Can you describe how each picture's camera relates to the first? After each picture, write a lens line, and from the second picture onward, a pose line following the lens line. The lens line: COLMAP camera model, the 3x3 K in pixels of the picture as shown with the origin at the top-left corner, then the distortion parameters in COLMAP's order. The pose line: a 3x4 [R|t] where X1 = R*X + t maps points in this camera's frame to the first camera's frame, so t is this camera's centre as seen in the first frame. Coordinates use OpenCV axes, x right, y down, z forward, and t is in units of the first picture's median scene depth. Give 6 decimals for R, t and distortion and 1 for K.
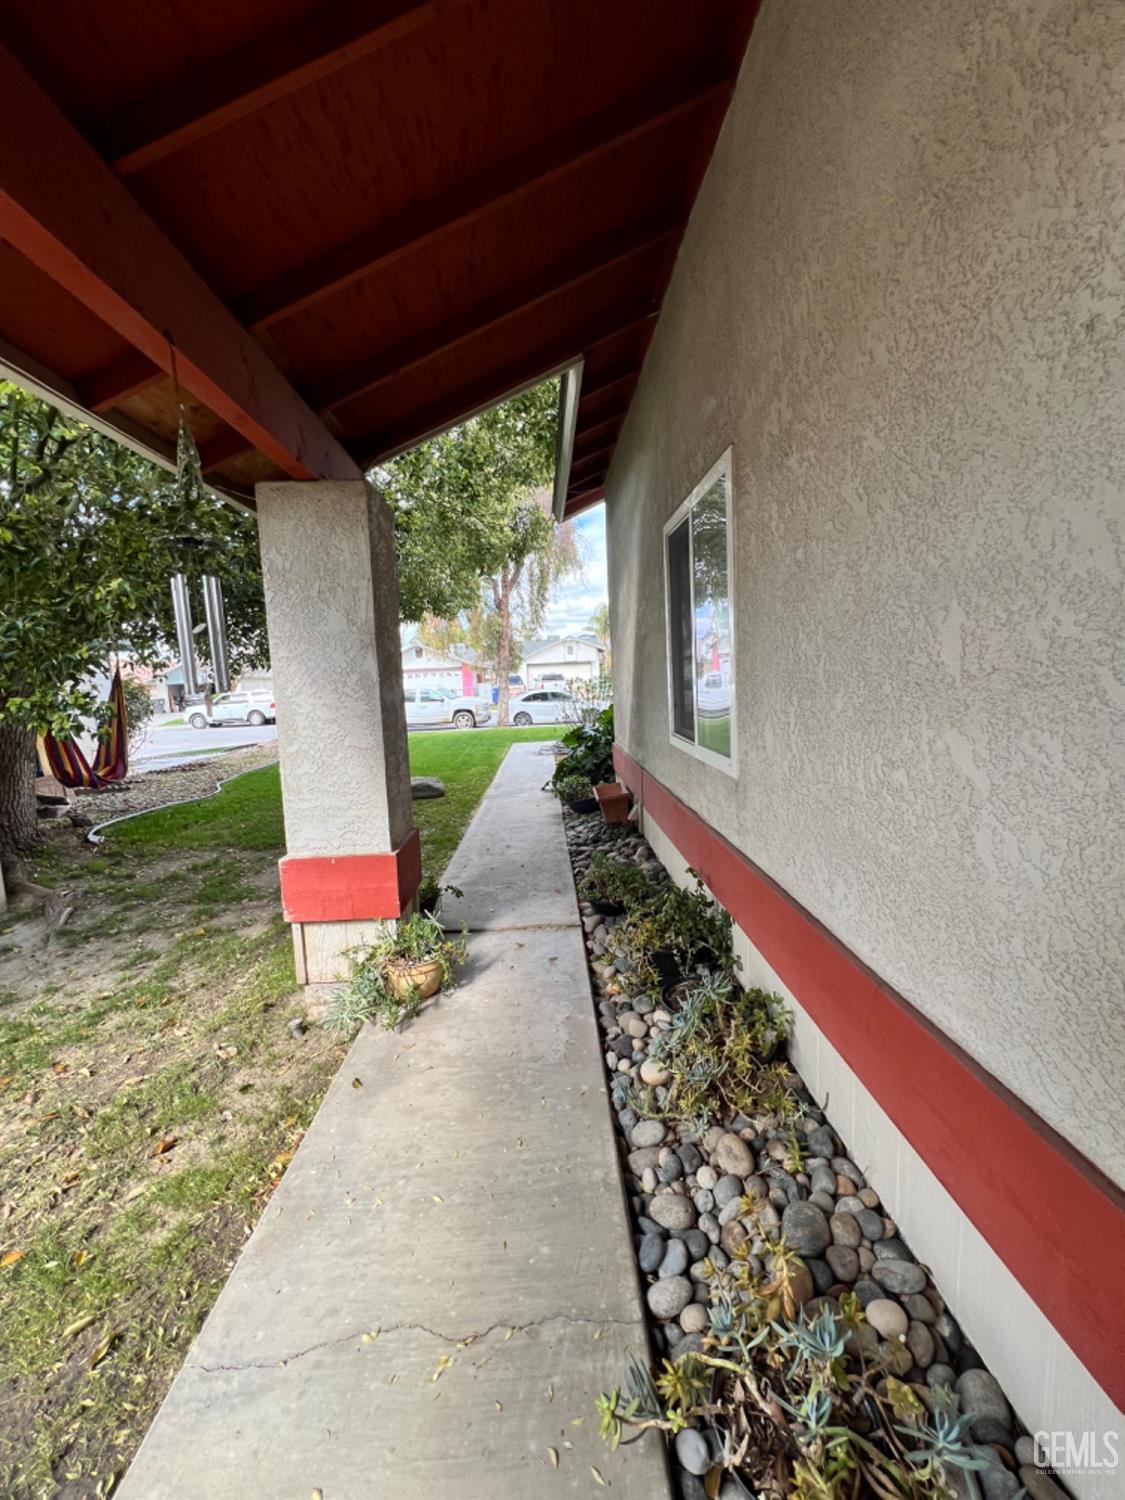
lens RADIAL K [[604.4, 0, 562.6], [0, 604.4, 749.8], [0, 0, 1]] dist [0.010884, 0.000208]
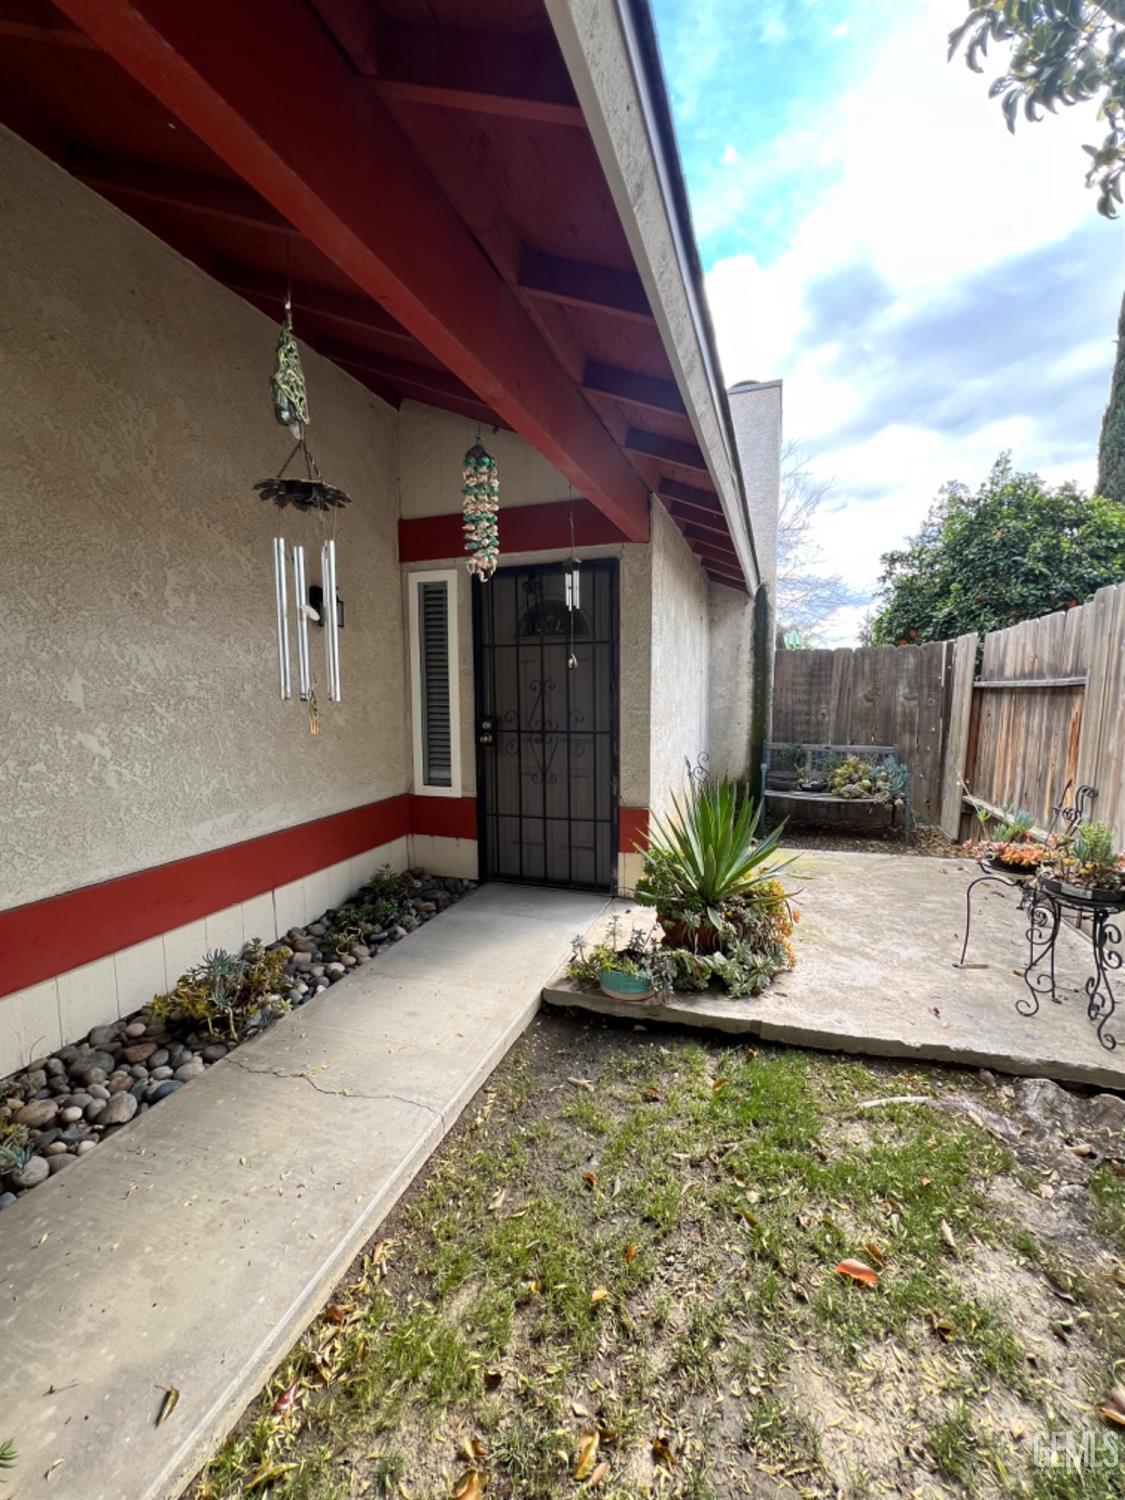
lens RADIAL K [[604.4, 0, 563.5], [0, 604.4, 753.8], [0, 0, 1]] dist [0.010884, 0.000208]
pose [[-0.928329, 0.010648, 0.371607, -1.653079], [0.092603, 0.974705, 0.203408, -0.234361], [-0.360041, 0.223242, -0.905833, 2.297323]]
